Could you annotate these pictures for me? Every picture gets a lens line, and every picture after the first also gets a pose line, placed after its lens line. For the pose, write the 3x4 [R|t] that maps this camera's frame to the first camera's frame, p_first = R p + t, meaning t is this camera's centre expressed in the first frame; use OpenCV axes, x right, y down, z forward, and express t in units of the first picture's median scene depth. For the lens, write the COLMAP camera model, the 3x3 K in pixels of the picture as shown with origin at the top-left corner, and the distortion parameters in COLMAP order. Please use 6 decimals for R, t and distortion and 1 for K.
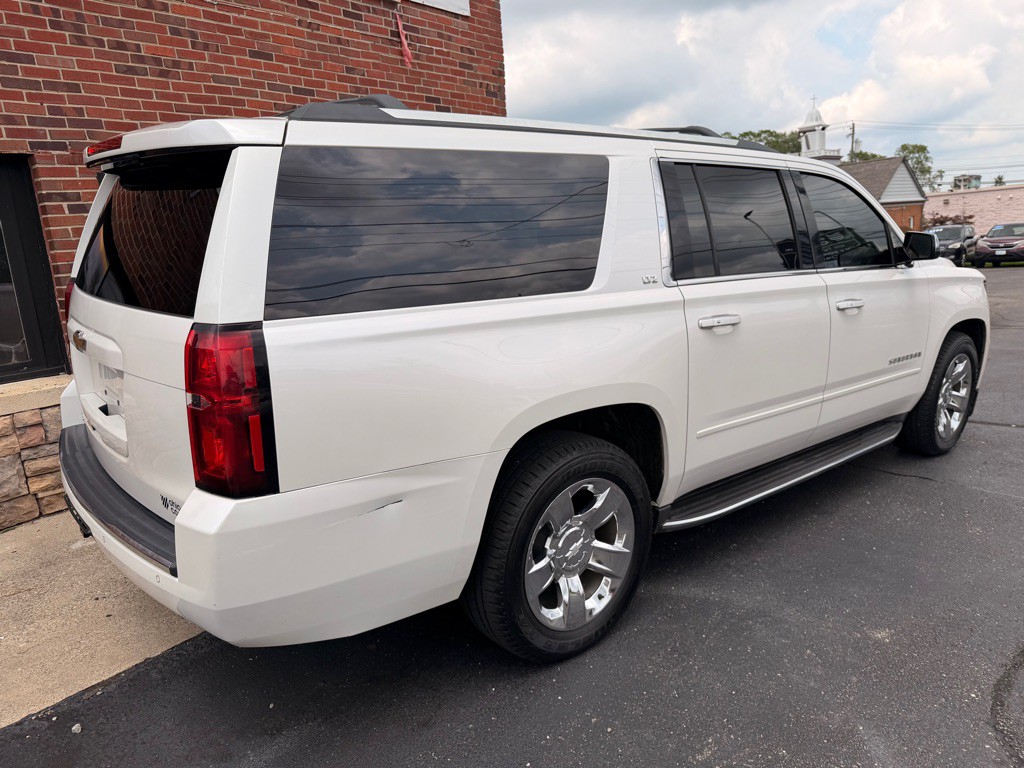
lens RADIAL K [[732.6, 0, 511.0], [0, 732.6, 396.4], [0, 0, 1]] dist [-0.003822, -0.005024]
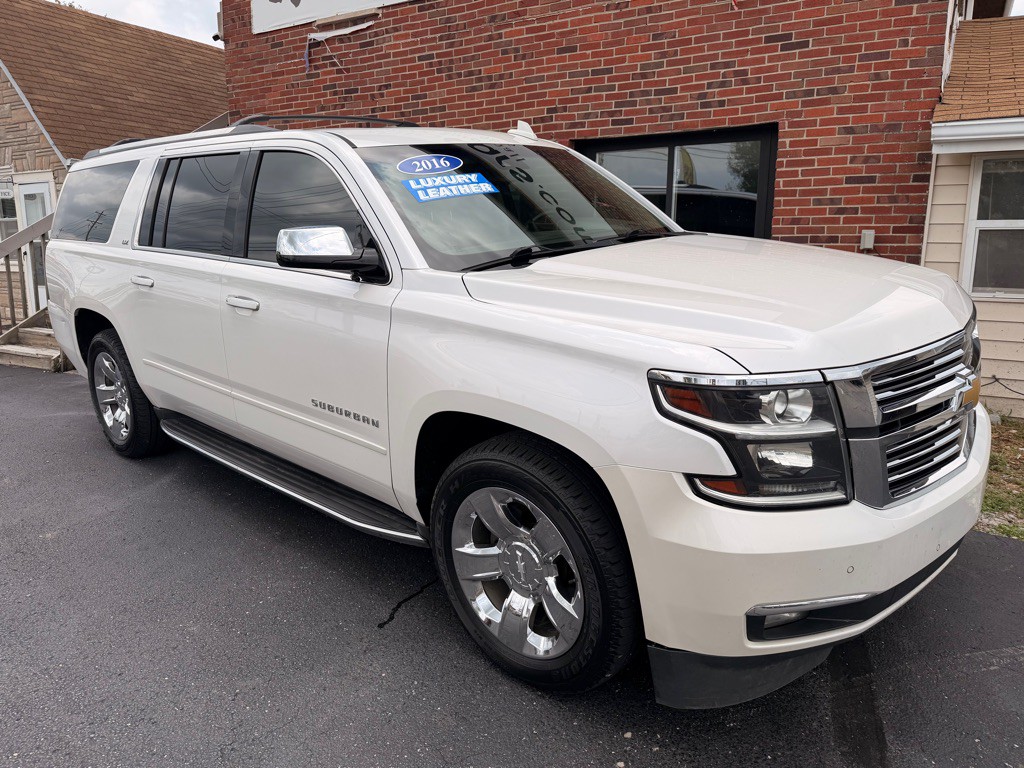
lens RADIAL K [[742.9, 0, 512.0], [0, 742.9, 384.0], [0, 0, 1]] dist [0.052719, -0.082398]
pose [[0.107837, 0.258836, -0.959883, 1.010658], [-0.214926, 0.948750, 0.231689, -0.226298], [0.970659, 0.181319, 0.157941, 0.866736]]
